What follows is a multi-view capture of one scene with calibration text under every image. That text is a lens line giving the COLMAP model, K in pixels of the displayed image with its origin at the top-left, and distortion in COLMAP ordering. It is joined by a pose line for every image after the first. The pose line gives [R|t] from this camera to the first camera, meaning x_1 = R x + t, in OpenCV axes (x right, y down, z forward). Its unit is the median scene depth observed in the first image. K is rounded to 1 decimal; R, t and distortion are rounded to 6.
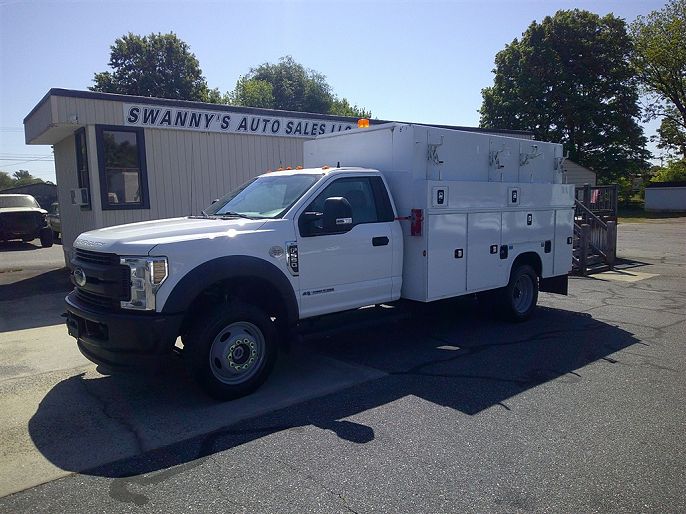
lens RADIAL K [[517.6, 0, 344.3], [0, 517.6, 253.4], [0, 0, 1]] dist [0.089829, -0.126511]
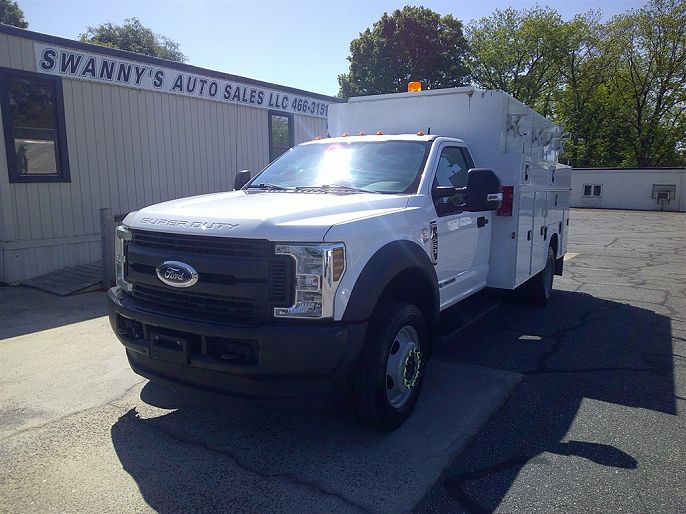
lens RADIAL K [[513.6, 0, 343.0], [0, 513.6, 257.0], [0, 0, 1]] dist [0.076780, -0.120481]
pose [[0.952191, -0.022096, 0.304702, -0.204681], [0.010328, 0.999139, 0.040180, -0.000966], [-0.305327, -0.035112, 0.951600, 0.121870]]
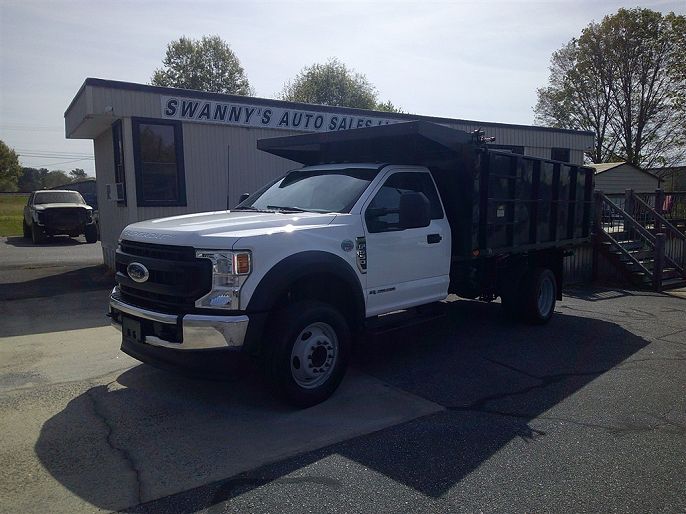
lens RADIAL K [[515.1, 0, 343.0], [0, 515.1, 257.0], [0, 0, 1]] dist [0.085477, -0.114075]
pose [[0.996462, 0.028556, -0.079040, -0.007256], [-0.028486, 0.999592, 0.002015, -0.002702], [0.079066, 0.000244, 0.996869, 0.071690]]
